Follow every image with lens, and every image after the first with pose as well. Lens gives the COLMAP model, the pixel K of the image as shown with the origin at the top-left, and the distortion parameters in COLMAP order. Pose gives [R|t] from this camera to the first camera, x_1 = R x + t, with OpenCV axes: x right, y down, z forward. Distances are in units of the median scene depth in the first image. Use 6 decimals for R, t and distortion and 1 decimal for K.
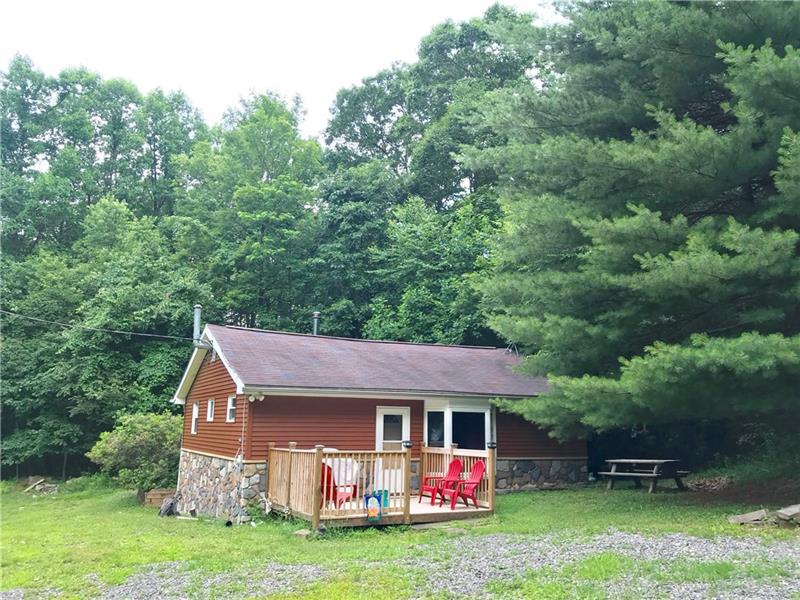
lens RADIAL K [[649.8, 0, 402.8], [0, 649.8, 288.7], [0, 0, 1]] dist [0.021080, -0.006536]
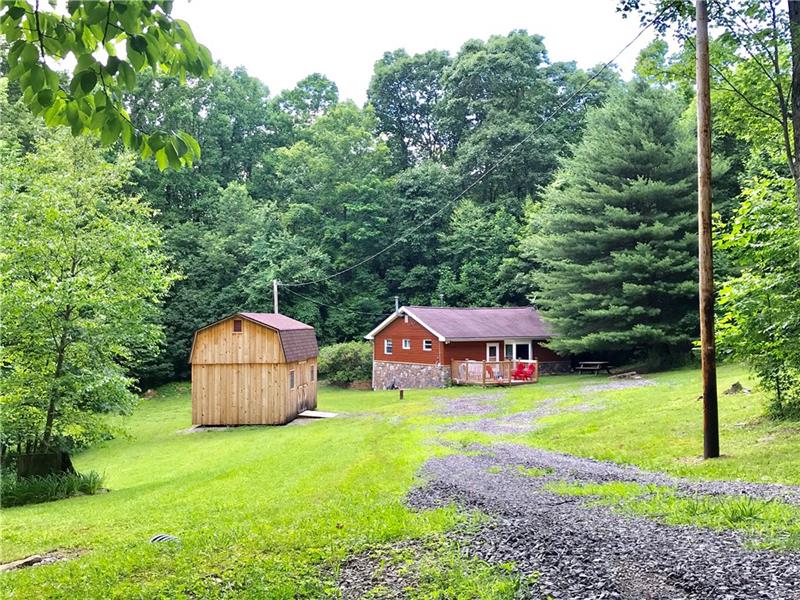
lens RADIAL K [[769.5, 0, 400.0], [0, 769.5, 300.0], [0, 0, 1]] dist [0.004009, 0.002913]
pose [[0.998426, -0.012496, 0.054672, -0.503310], [0.002757, 0.984618, 0.174698, -0.468026], [-0.056014, -0.174273, 0.983103, -1.731196]]
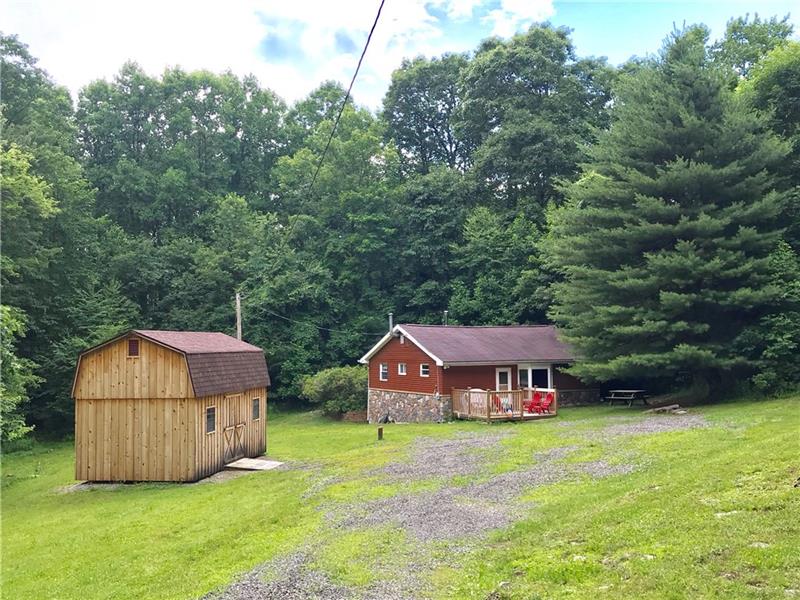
lens RADIAL K [[741.8, 0, 400.0], [0, 741.8, 300.0], [0, 0, 1]] dist [-0.003787, -0.016456]
pose [[0.999809, -0.019138, -0.003896, -0.316384], [0.019498, 0.989657, 0.142121, -0.354226], [0.001136, -0.142170, 0.989842, -1.226847]]
